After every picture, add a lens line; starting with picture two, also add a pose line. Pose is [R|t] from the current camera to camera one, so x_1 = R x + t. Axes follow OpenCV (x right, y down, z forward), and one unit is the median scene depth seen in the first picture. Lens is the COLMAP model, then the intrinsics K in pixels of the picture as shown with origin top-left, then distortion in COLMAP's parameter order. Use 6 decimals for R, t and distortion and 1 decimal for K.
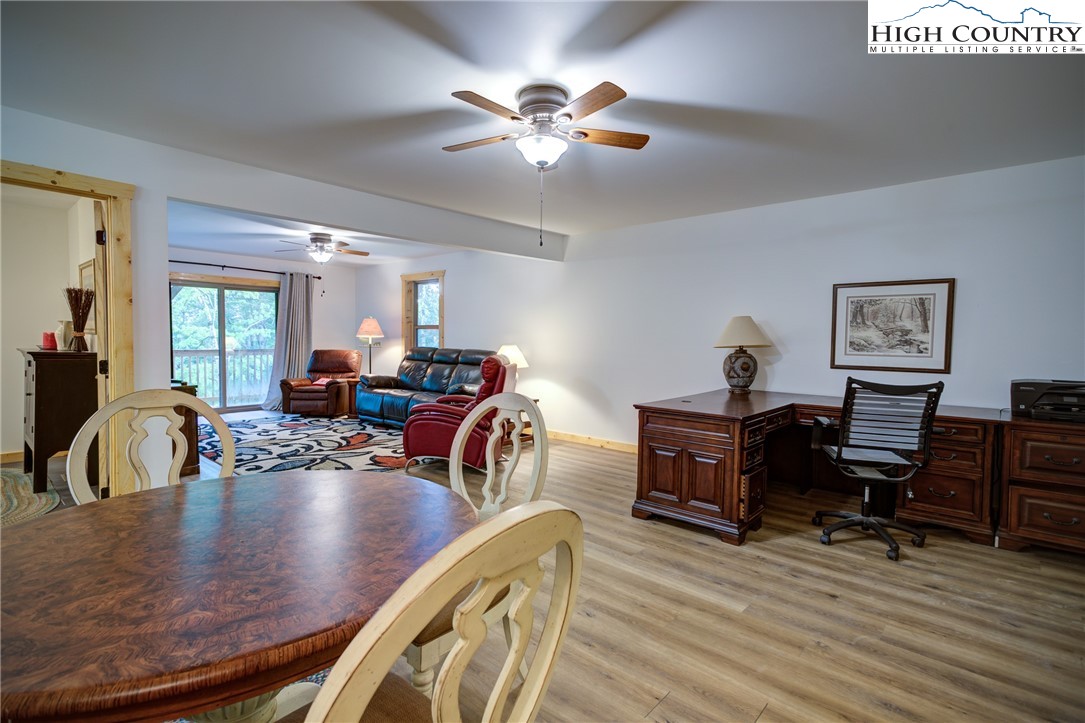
lens RADIAL K [[526.6, 0, 541.7], [0, 526.6, 362.0], [0, 0, 1]] dist [0.009420, 0.005155]
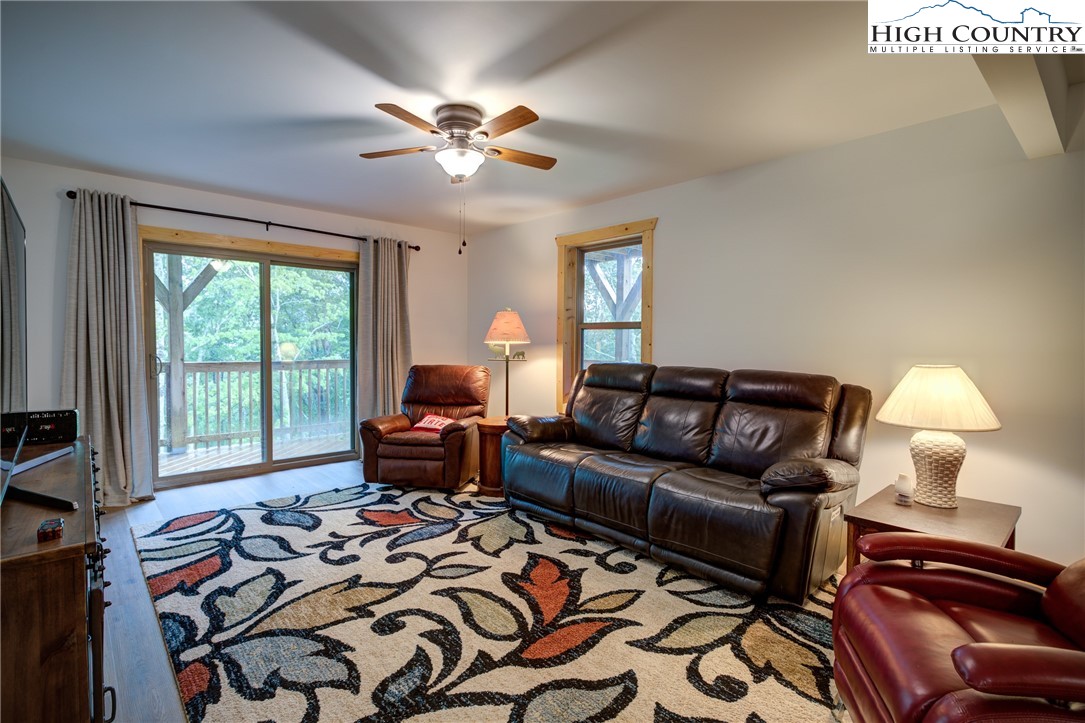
lens RADIAL K [[526.6, 0, 543.1], [0, 526.6, 360.4], [0, 0, 1]] dist [0.009420, 0.005155]
pose [[0.995178, 0.001845, -0.098073, -0.246765], [-0.002844, 0.999946, -0.010044, -0.024821], [0.098049, 0.010275, 0.995129, 0.460295]]
